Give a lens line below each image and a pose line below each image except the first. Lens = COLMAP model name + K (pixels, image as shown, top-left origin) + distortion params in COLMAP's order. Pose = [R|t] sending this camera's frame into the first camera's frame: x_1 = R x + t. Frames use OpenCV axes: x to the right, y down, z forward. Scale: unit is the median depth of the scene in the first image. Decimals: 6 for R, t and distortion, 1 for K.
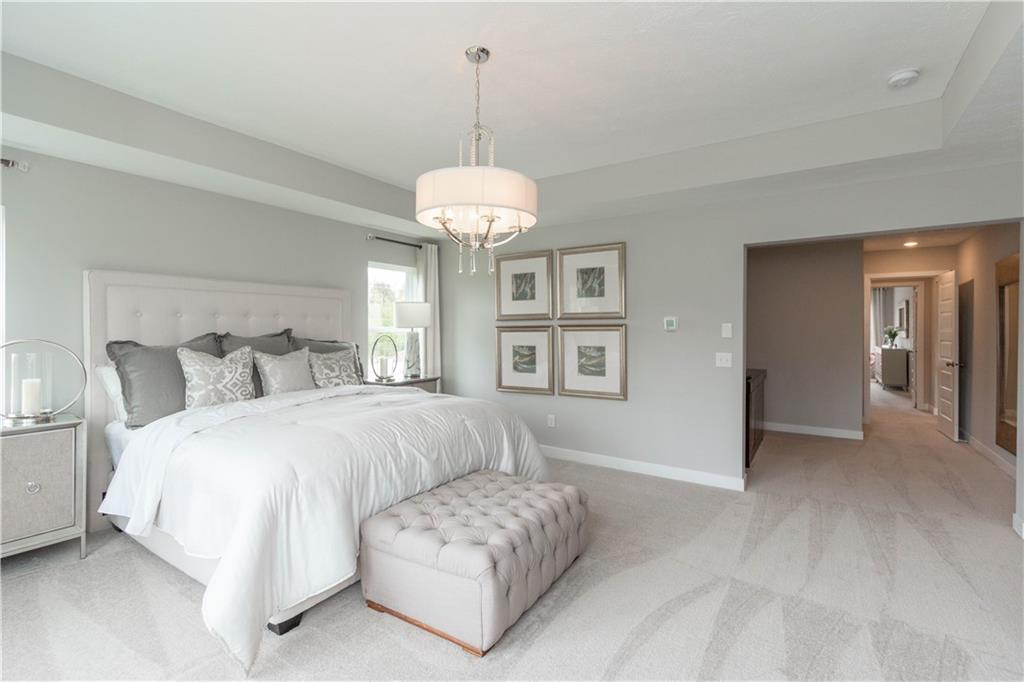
lens RADIAL K [[473.3, 0, 517.9], [0, 473.3, 329.8], [0, 0, 1]] dist [0.008229, -0.001507]
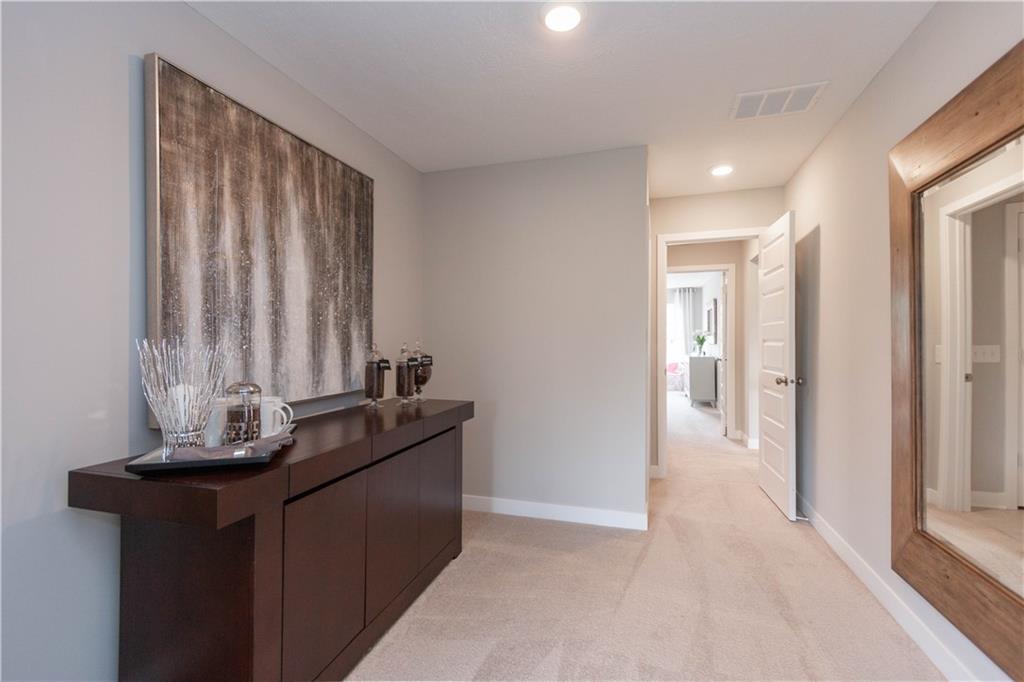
lens RADIAL K [[473.3, 0, 504.4], [0, 473.3, 340.7], [0, 0, 1]] dist [0.008229, -0.001507]
pose [[0.963879, -0.000079, 0.266340, 0.237383], [0.000731, 0.999997, -0.002349, 0.013770], [-0.266339, 0.002459, 0.963876, 0.293366]]
